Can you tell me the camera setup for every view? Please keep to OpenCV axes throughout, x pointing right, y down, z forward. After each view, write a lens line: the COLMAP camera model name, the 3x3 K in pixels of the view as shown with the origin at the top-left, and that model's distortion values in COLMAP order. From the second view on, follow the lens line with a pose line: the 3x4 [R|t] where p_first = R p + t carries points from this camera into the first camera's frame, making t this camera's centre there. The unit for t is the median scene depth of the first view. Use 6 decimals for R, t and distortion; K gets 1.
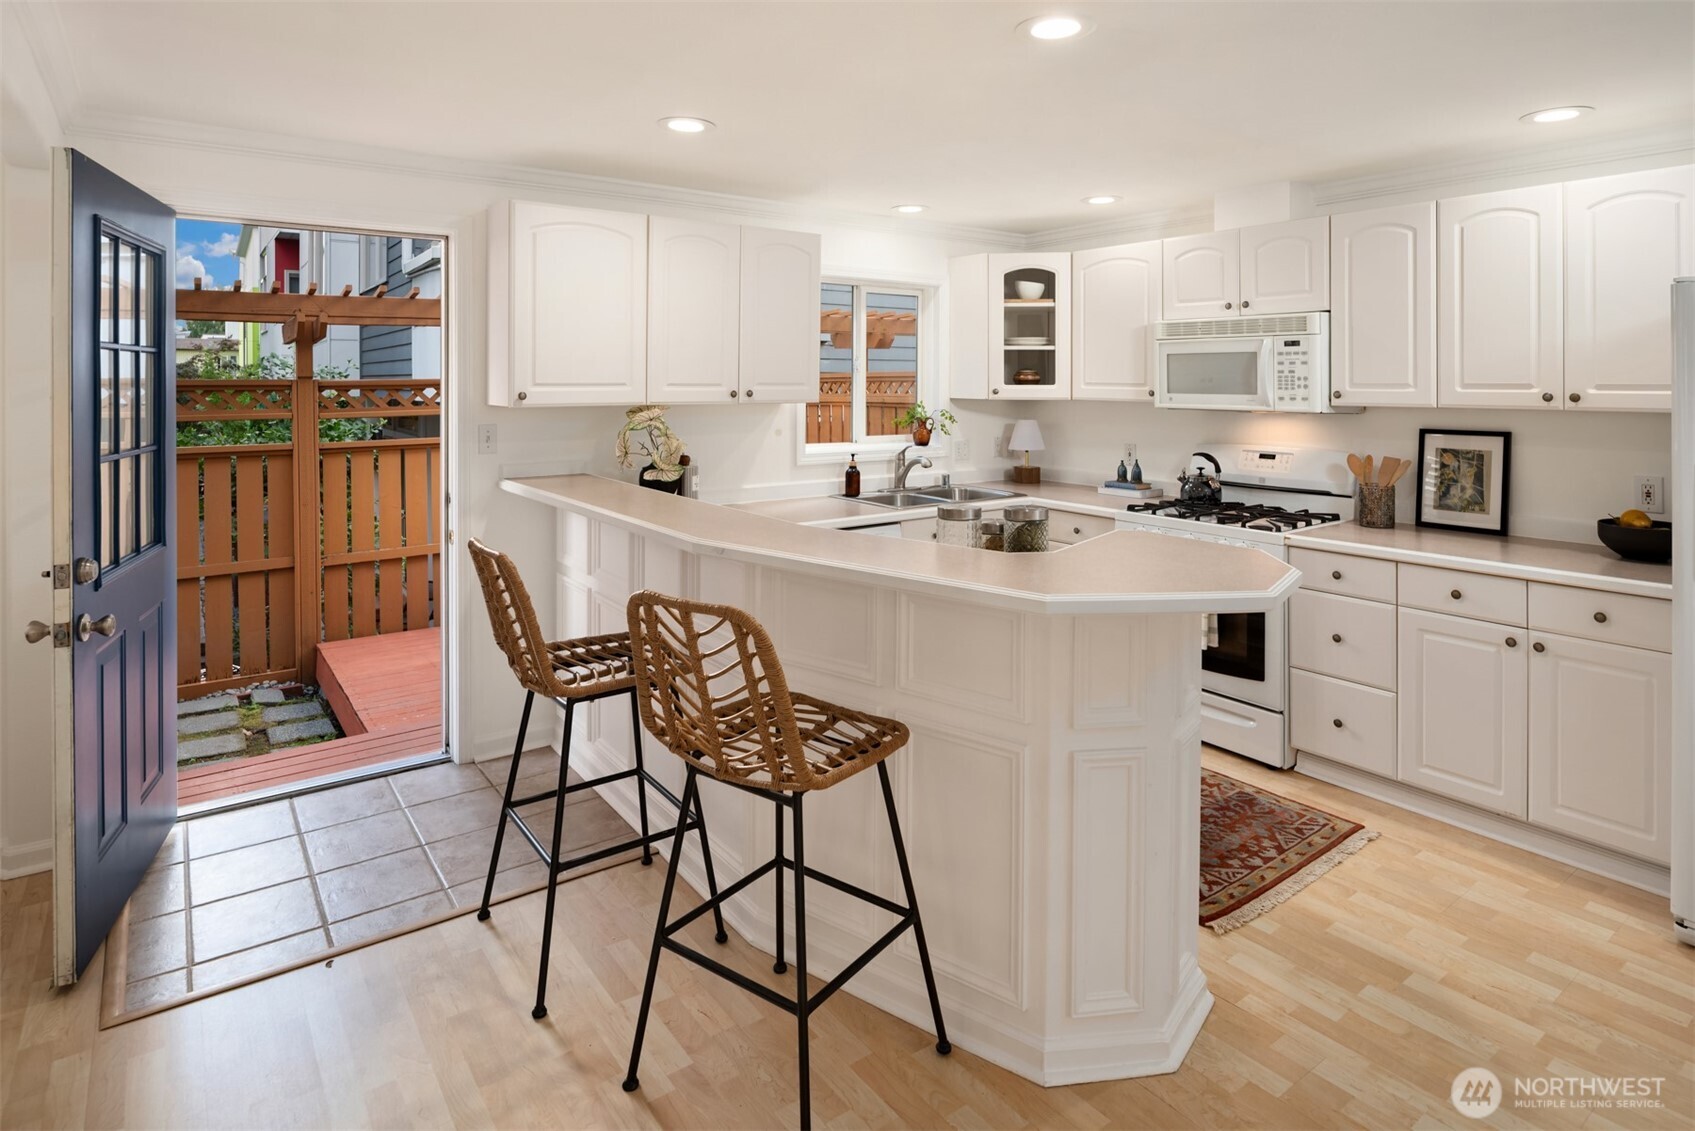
lens RADIAL K [[923.8, 0, 862.6], [0, 923.8, 386.8], [0, 0, 1]] dist [0.002441, 0.000784]
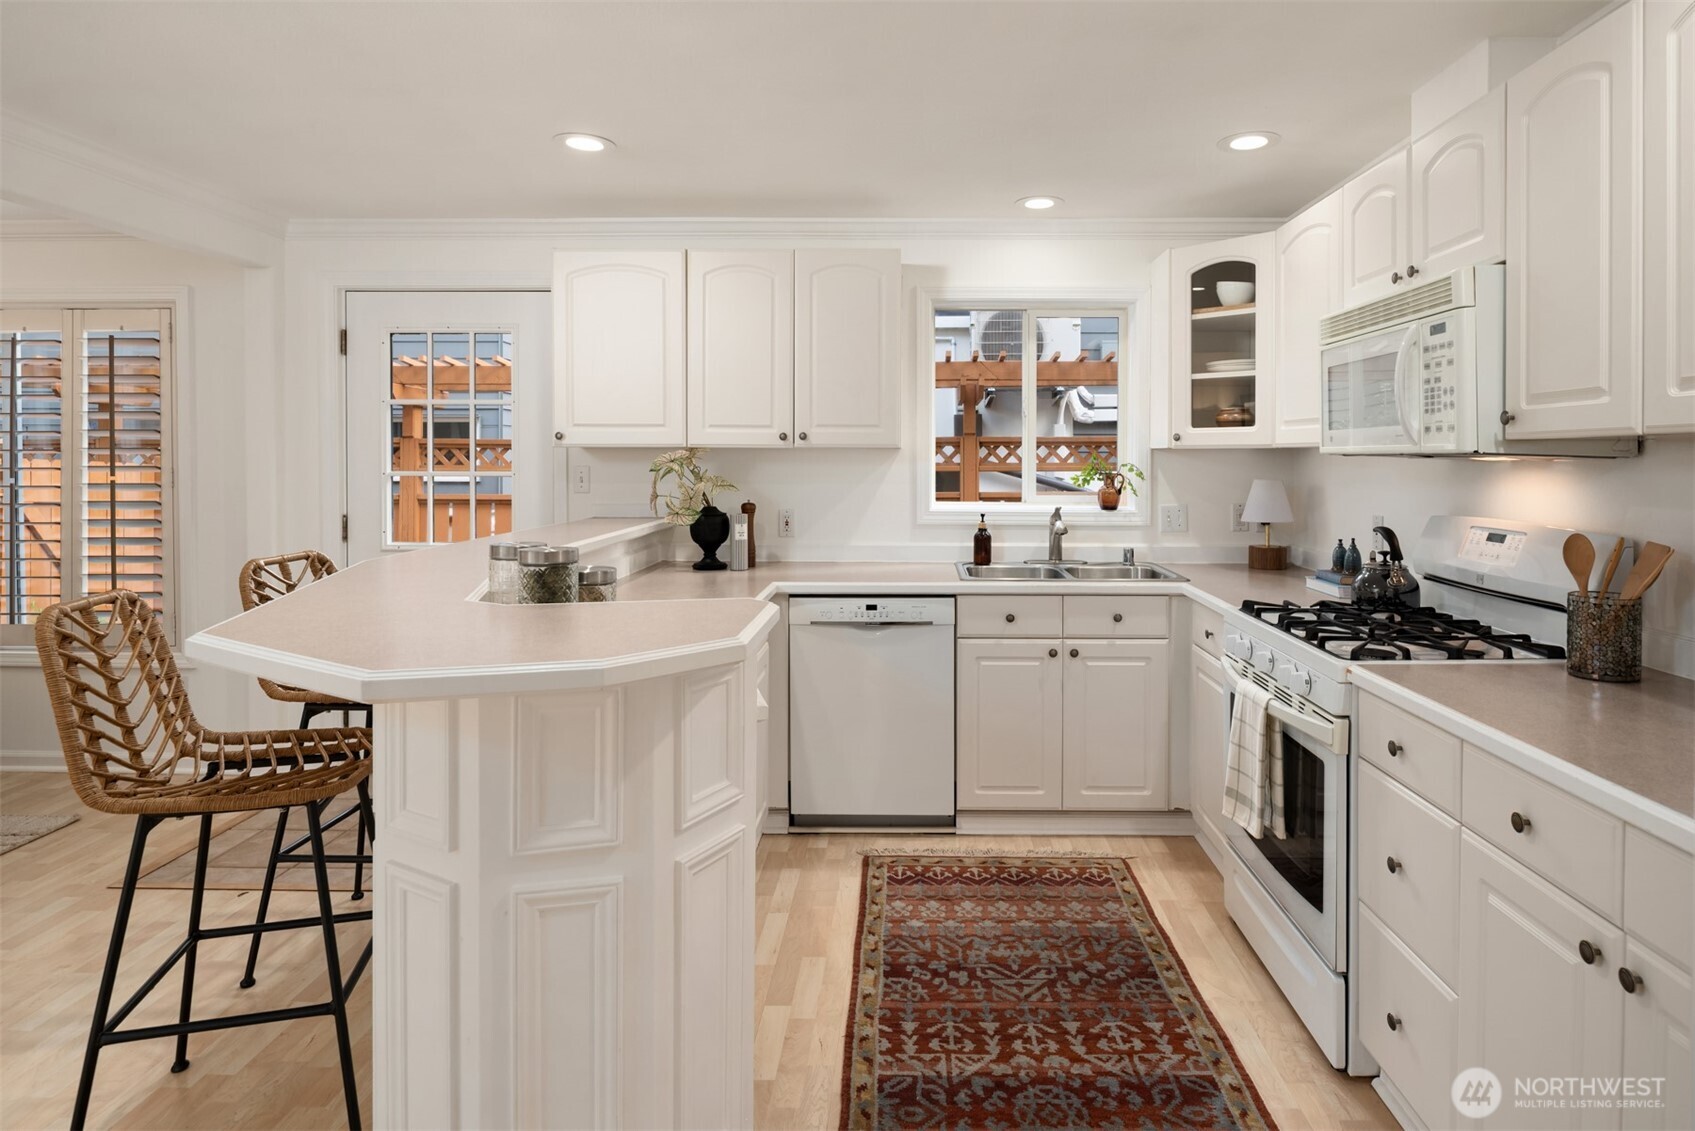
lens RADIAL K [[961.1, 0, 908.9], [0, 961.1, 472.2], [0, 0, 1]] dist [0.001301, -0.001640]
pose [[0.795082, 0.009158, -0.606433, 0.511651], [-0.006033, 0.999956, 0.007192, 0.033533], [0.606472, -0.002060, 0.795102, 0.316743]]
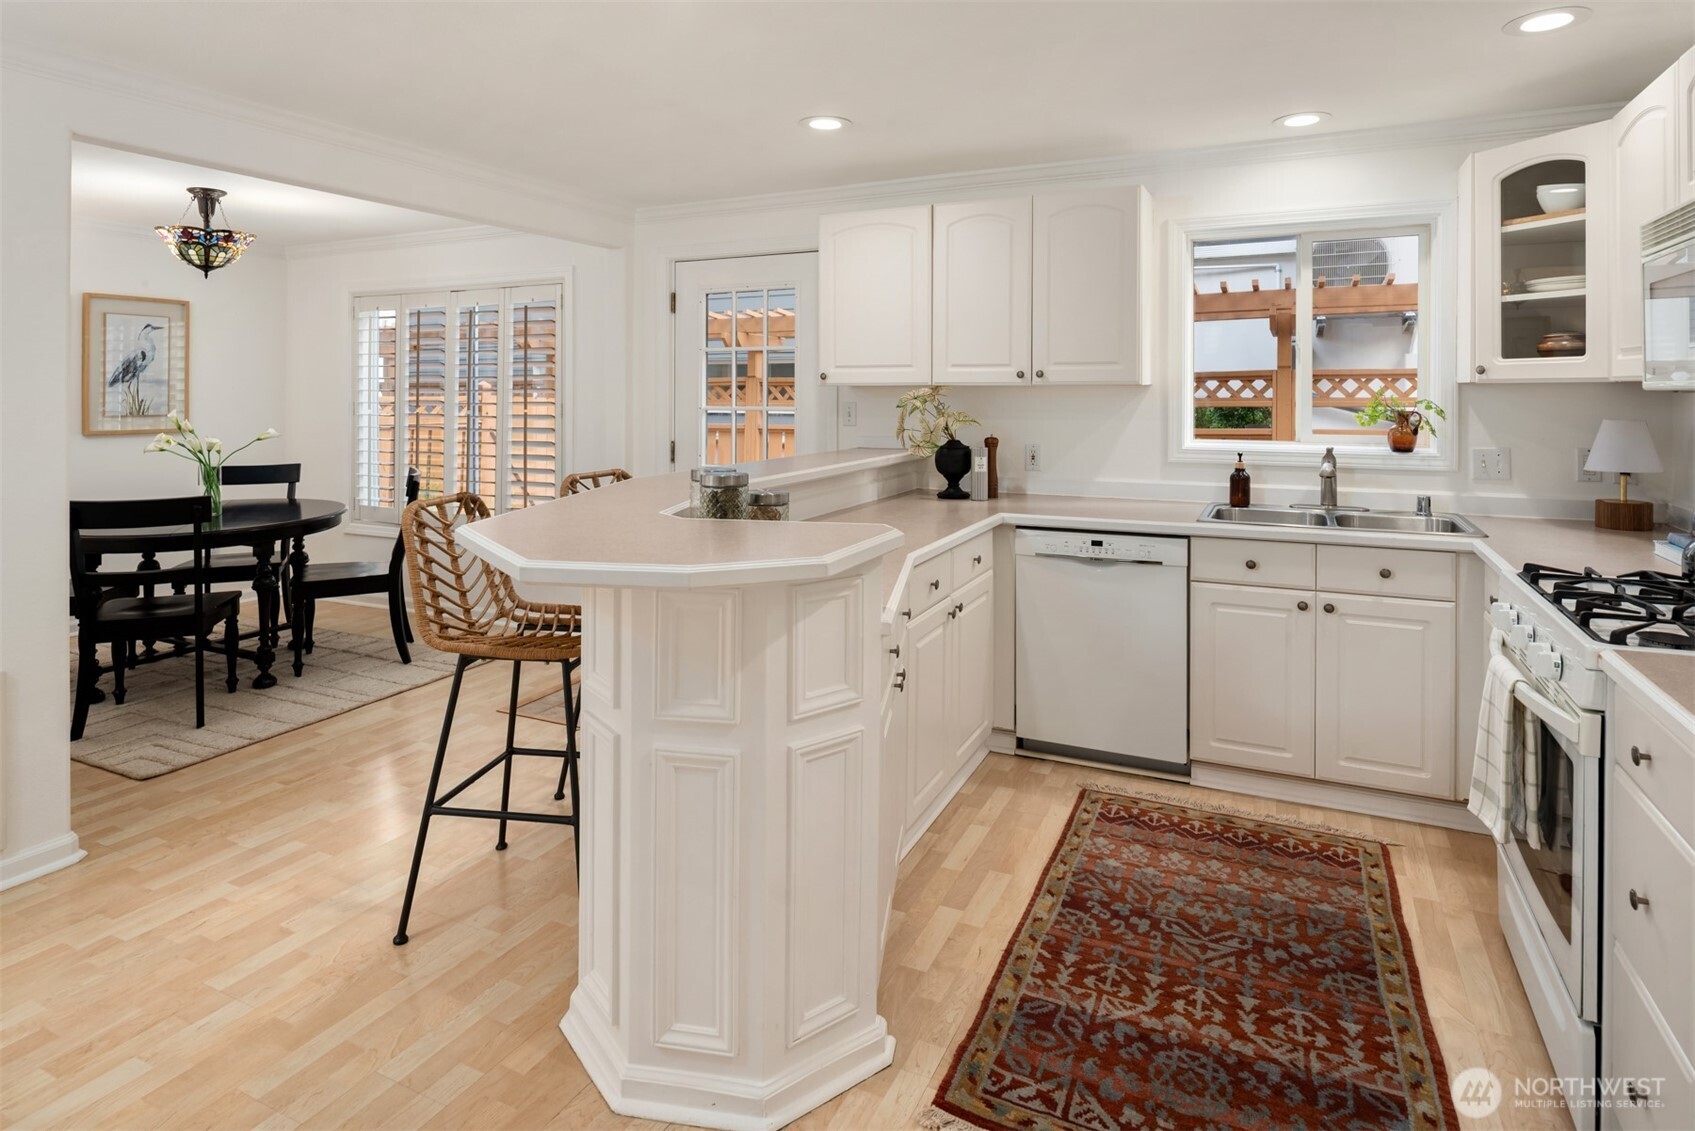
lens RADIAL K [[917.8, 0, 823.4], [0, 917.8, 398.1], [0, 0, 1]] dist [0.011119, -0.009088]
pose [[0.466282, 0.003655, -0.884629, 0.575039], [-0.005620, 0.999984, 0.001169, 0.030712], [0.884618, 0.004426, 0.466294, 0.368092]]
